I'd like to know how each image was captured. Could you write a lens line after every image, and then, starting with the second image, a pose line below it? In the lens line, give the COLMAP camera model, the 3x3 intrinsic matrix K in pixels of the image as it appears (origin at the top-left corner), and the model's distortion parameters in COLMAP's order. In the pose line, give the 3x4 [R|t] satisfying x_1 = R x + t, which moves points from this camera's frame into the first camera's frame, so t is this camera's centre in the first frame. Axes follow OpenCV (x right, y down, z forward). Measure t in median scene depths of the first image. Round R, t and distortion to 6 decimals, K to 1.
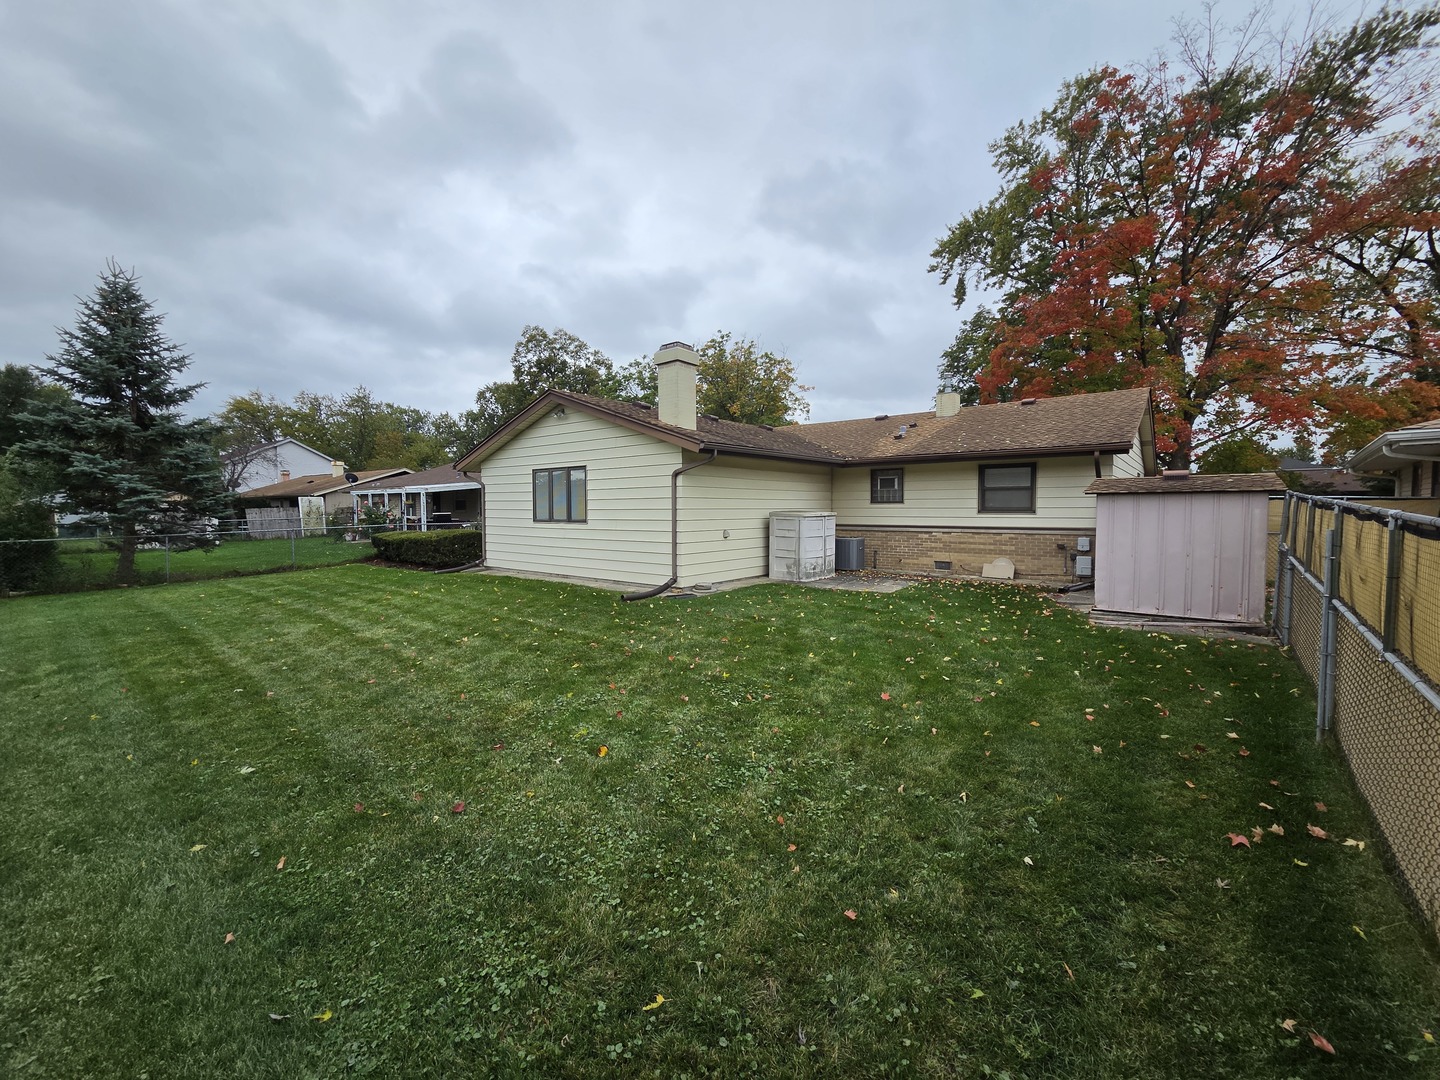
lens RADIAL K [[586.8, 0, 717.0], [0, 586.8, 542.8], [0, 0, 1]] dist [-0.018327, -0.000310]
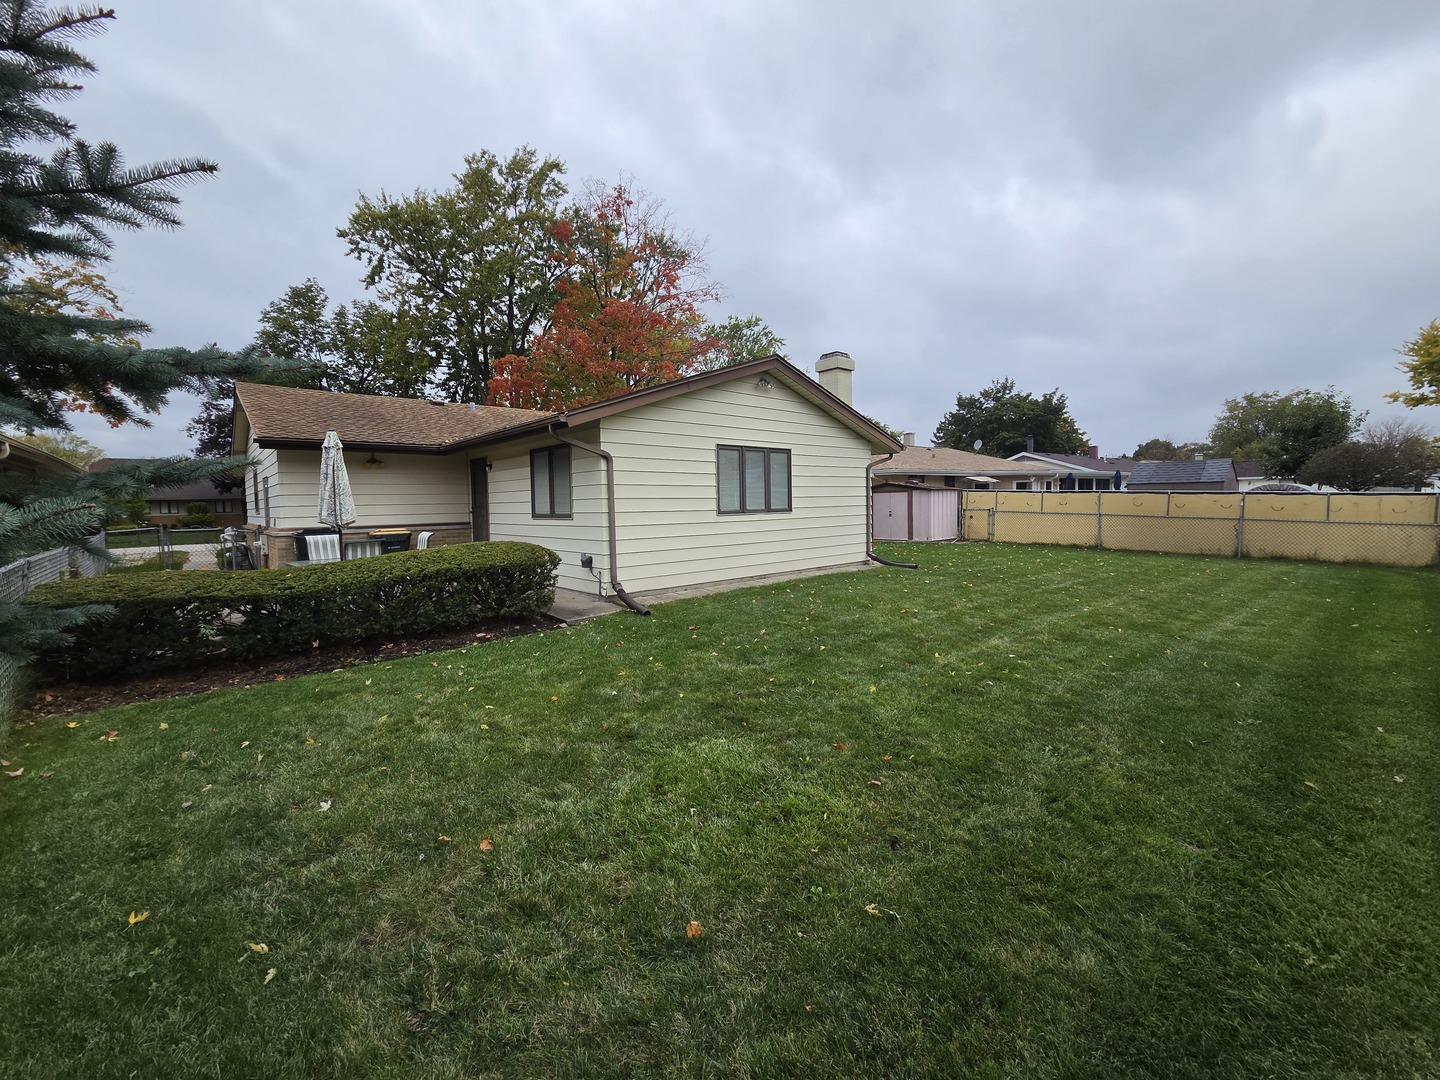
lens RADIAL K [[586.8, 0, 716.0], [0, 586.8, 530.6], [0, 0, 1]] dist [-0.018327, -0.000310]
pose [[0.143183, -0.046112, 0.988622, -1.099050], [0.079634, 0.996212, 0.034932, -0.043764], [-0.986487, 0.073726, 0.146312, 0.936295]]
